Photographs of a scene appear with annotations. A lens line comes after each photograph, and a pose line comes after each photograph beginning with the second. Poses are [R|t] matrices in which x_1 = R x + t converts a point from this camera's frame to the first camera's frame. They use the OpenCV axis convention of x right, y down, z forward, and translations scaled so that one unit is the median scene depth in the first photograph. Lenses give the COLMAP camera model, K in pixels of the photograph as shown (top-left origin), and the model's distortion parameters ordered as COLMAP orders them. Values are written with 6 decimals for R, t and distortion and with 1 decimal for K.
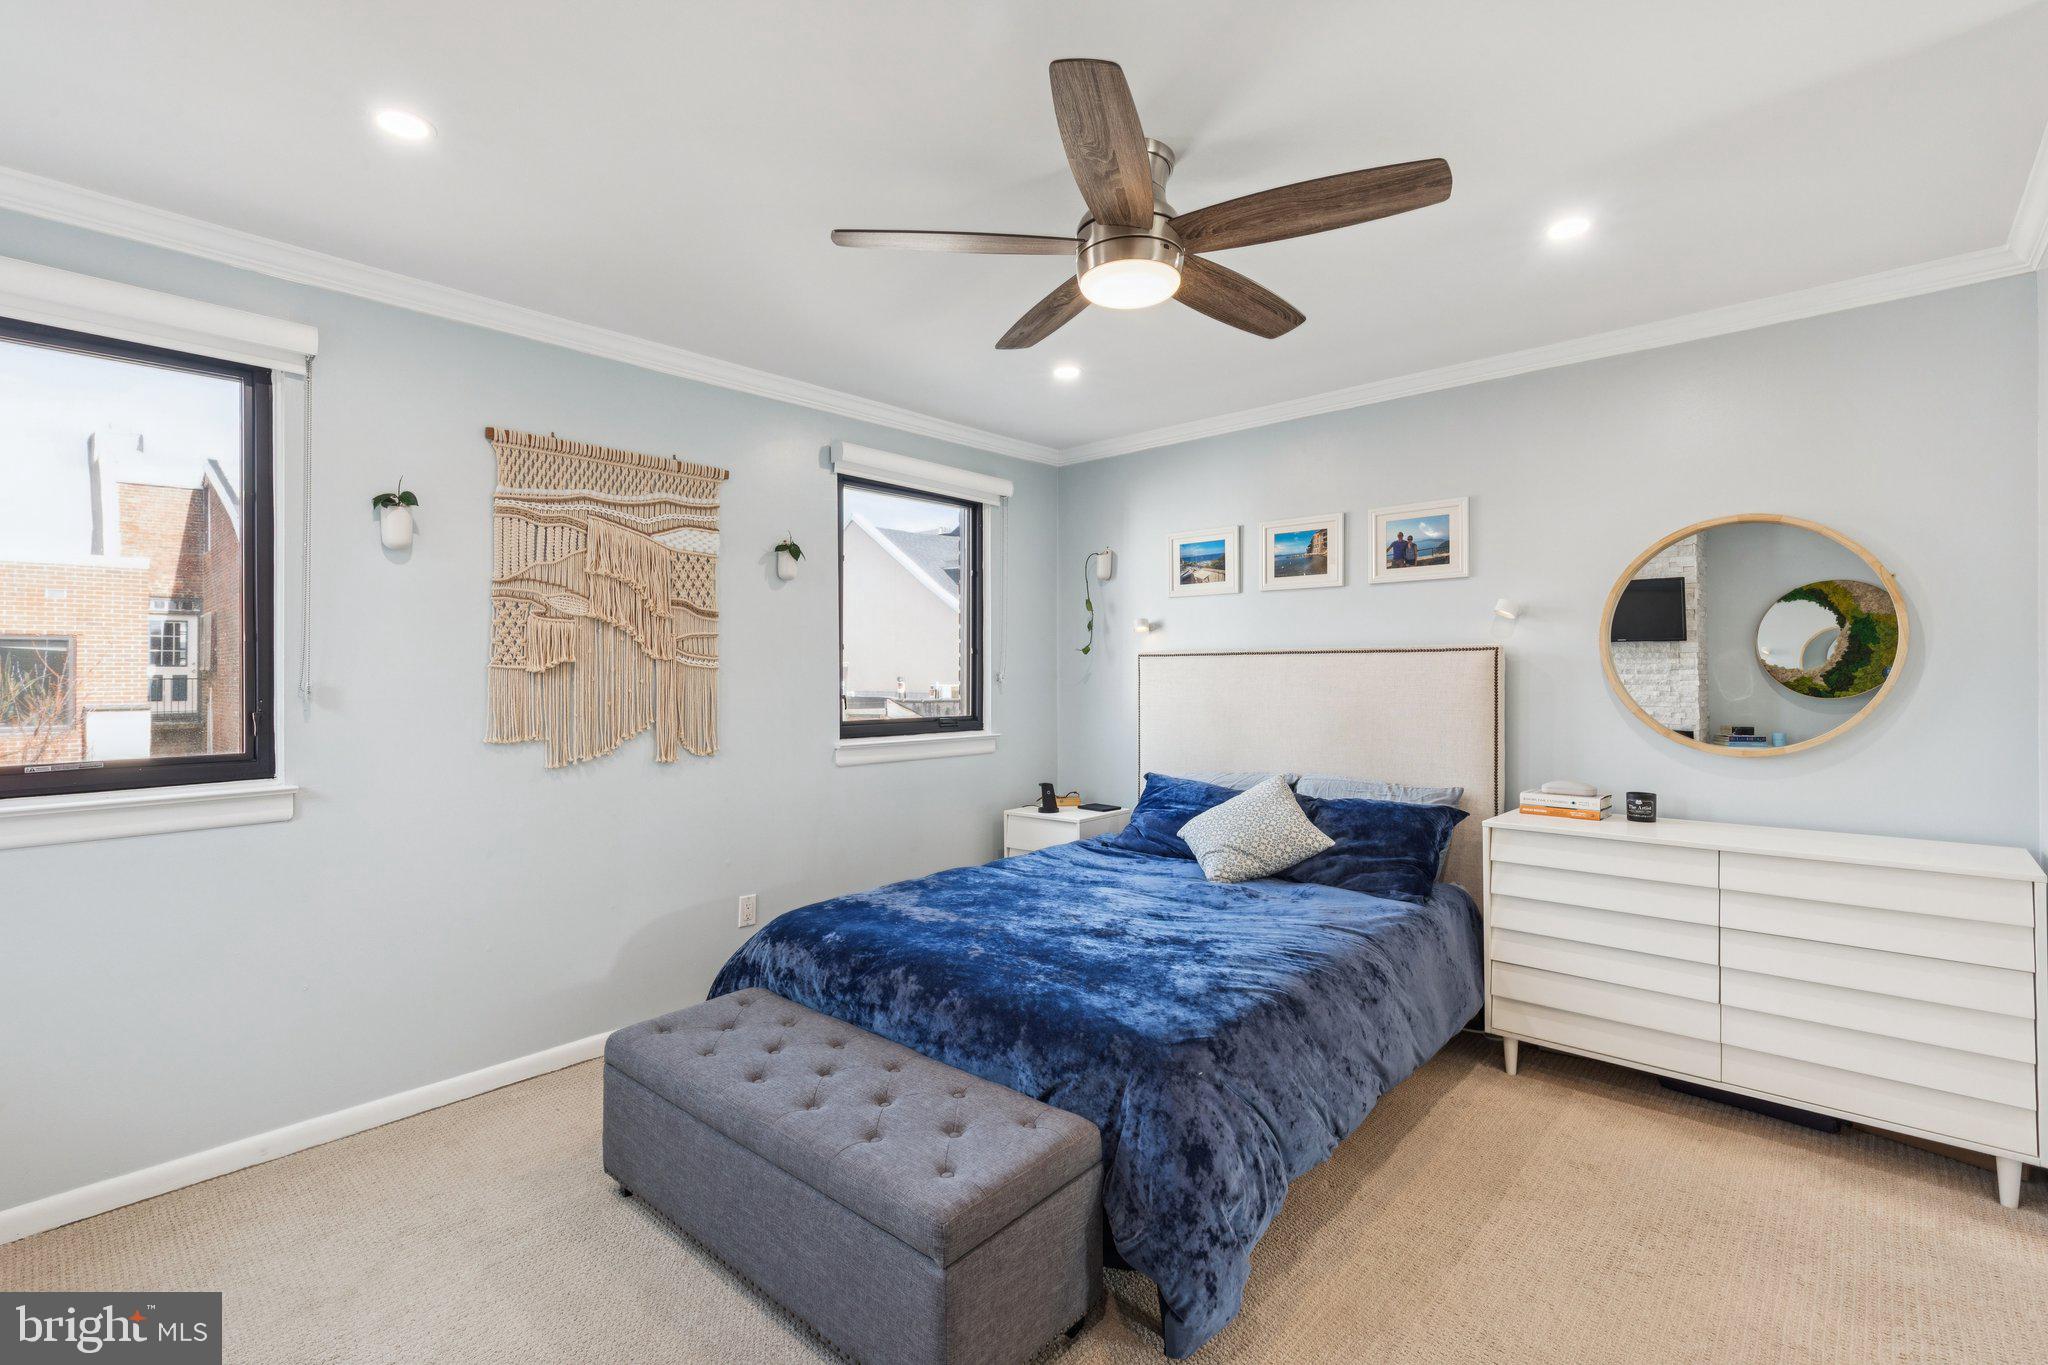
lens RADIAL K [[920.1, 0, 1029.2], [0, 920.1, 676.1], [0, 0, 1]] dist [0.003754, 0.000036]
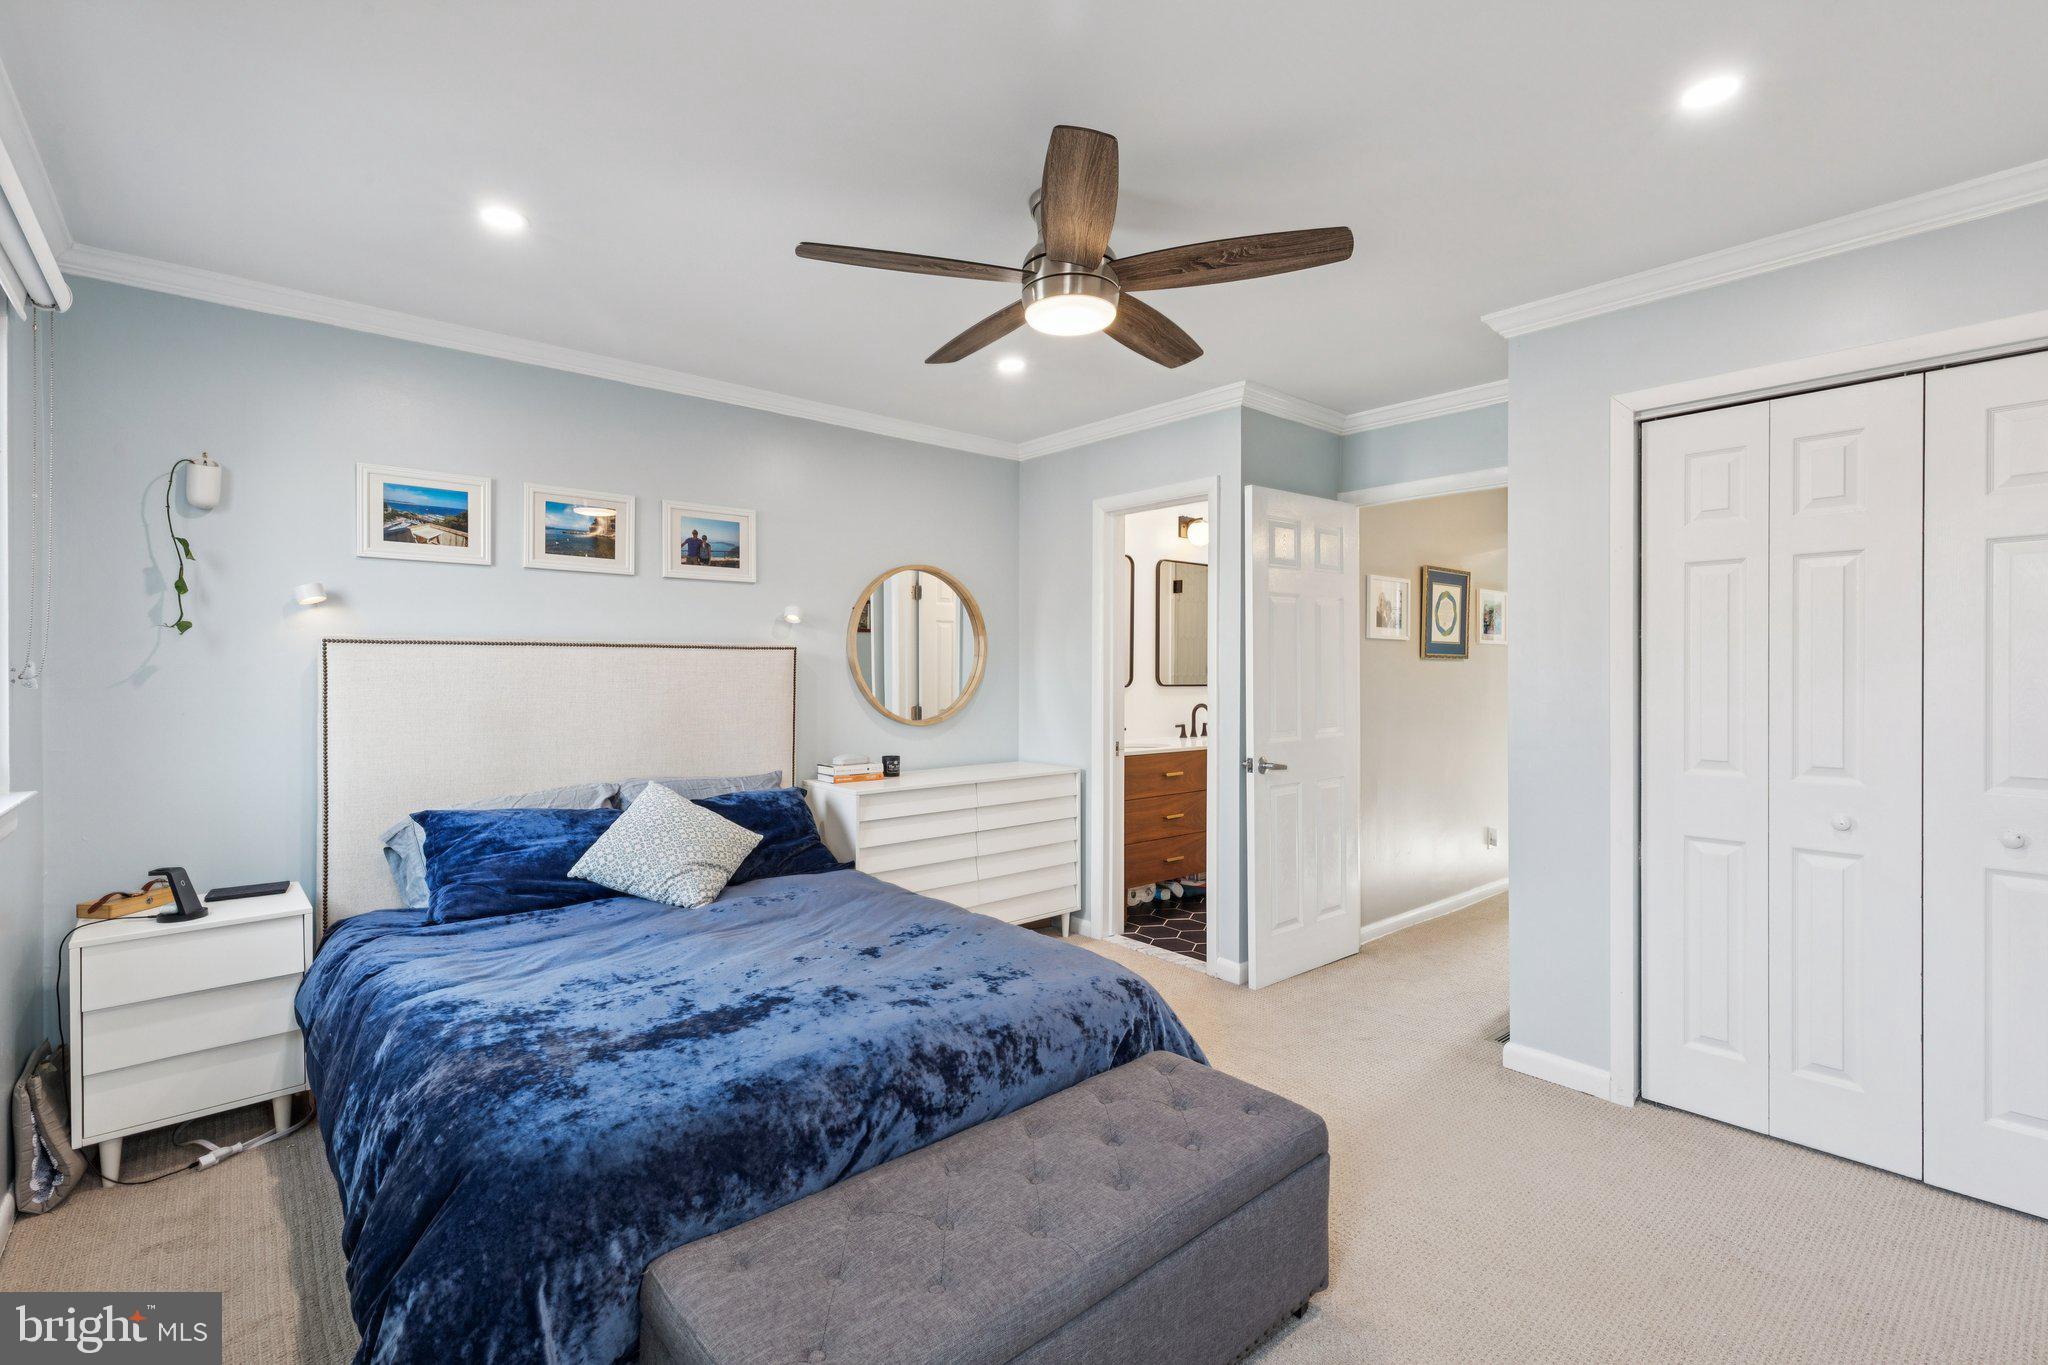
lens RADIAL K [[920.1, 0, 1034.7], [0, 920.1, 675.2], [0, 0, 1]] dist [0.003754, 0.000036]
pose [[0.119476, -0.004502, 0.992827, -0.535988], [-0.000844, 0.999989, 0.004636, -0.001264], [-0.992837, -0.001392, 0.119470, 0.486352]]
